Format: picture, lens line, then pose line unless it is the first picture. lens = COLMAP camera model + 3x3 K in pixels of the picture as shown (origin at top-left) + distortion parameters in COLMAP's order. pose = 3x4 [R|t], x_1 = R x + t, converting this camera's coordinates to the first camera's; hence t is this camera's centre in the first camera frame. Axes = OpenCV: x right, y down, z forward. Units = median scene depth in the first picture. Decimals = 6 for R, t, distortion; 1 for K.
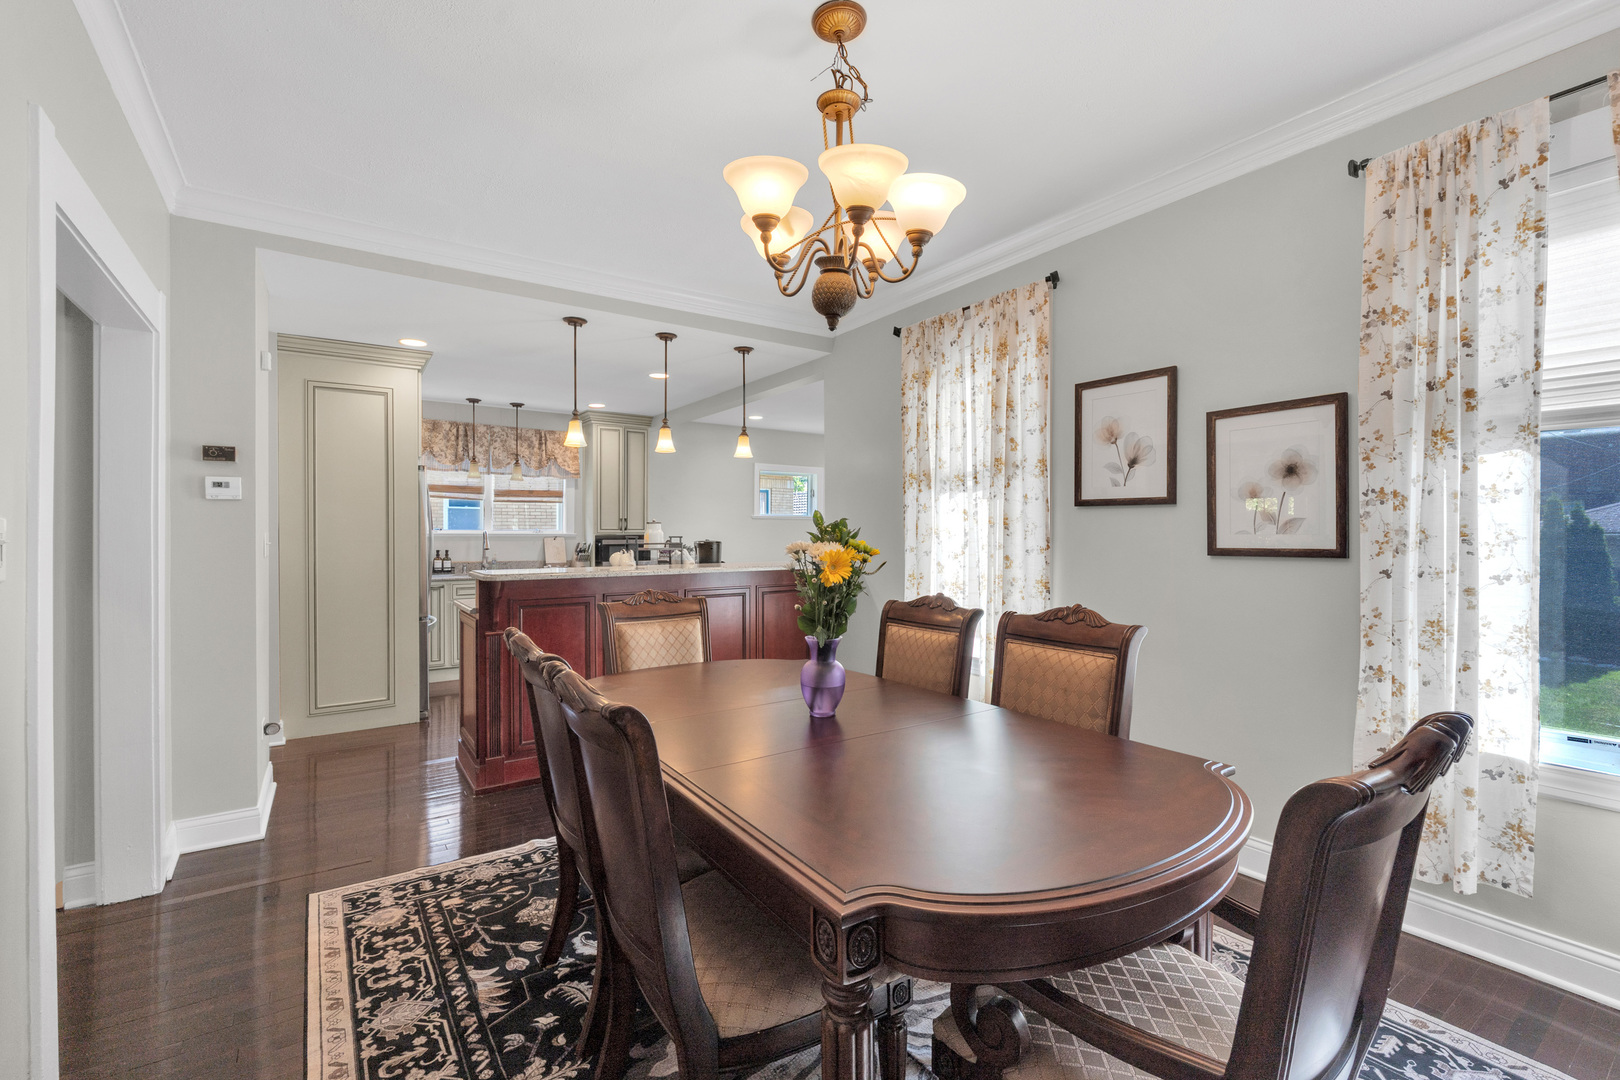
lens RADIAL K [[717.5, 0, 810.0], [0, 717.5, 540.0], [0, 0, 1]] dist [0.000326, -0.000087]
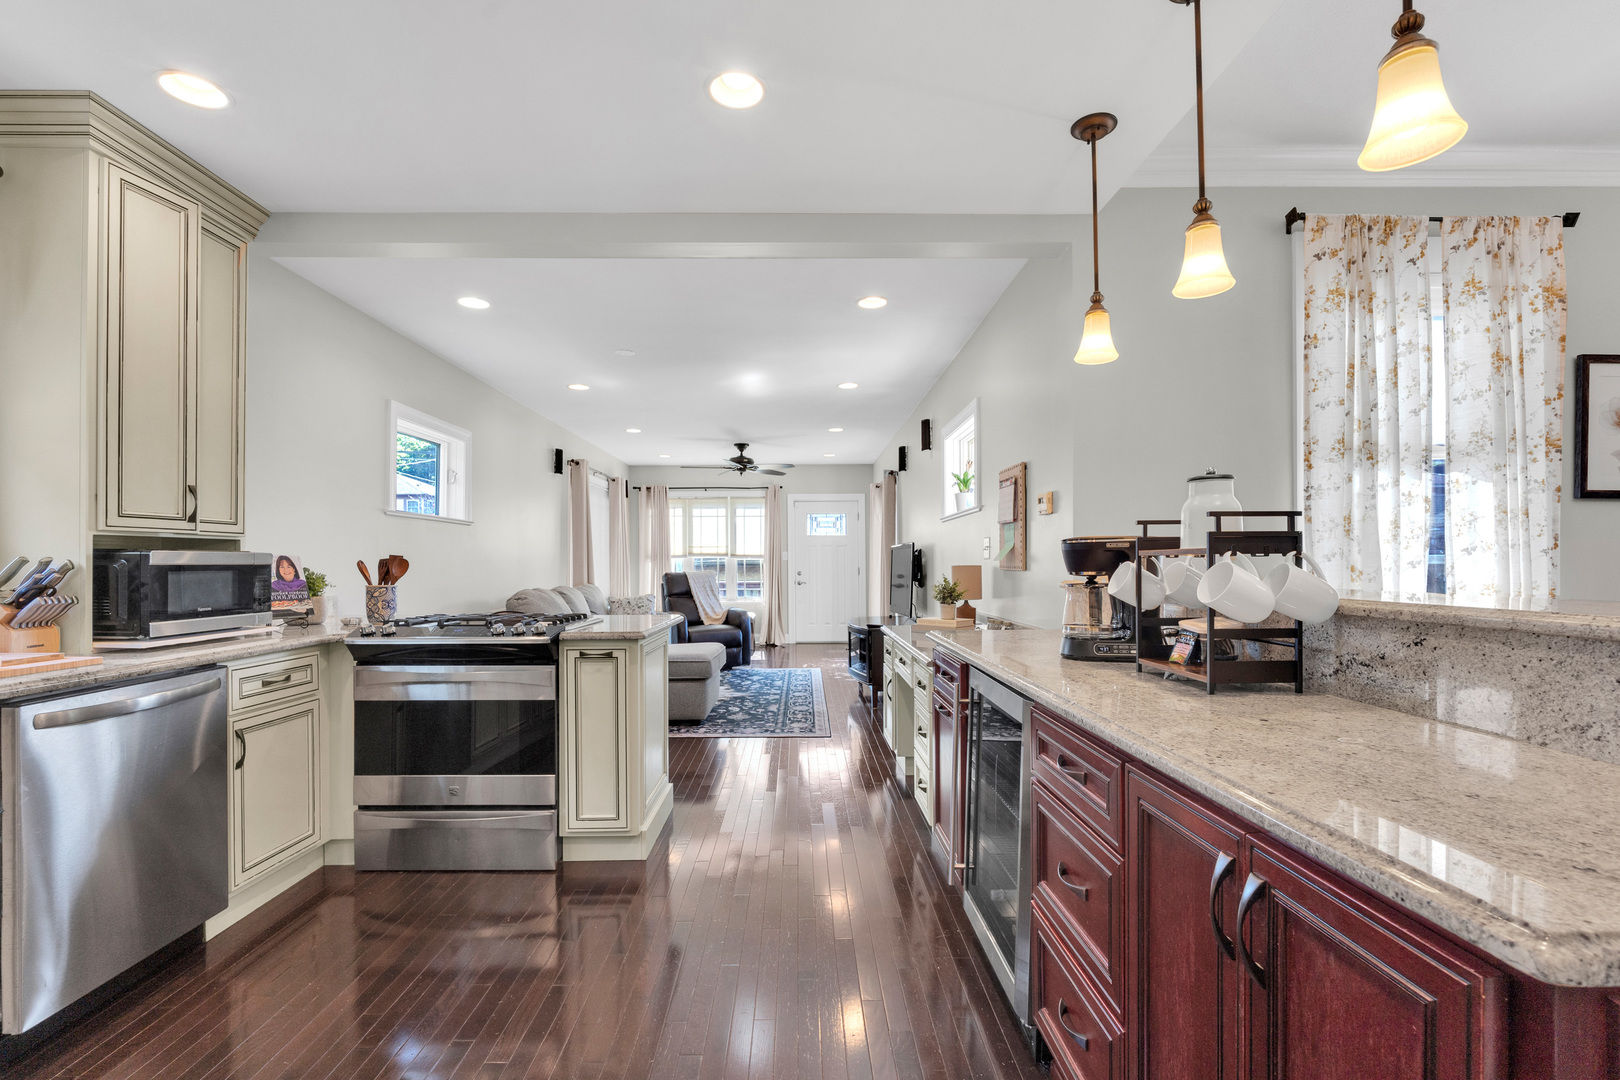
lens RADIAL K [[720.5, 0, 809.3], [0, 720.5, 565.7], [0, 0, 1]] dist [0.001562, -0.000057]
pose [[0.548184, -0.004856, 0.836344, -0.960830], [0.013166, 0.999909, -0.002823, 0.027306], [-0.836254, 0.012559, 0.548198, 1.469022]]
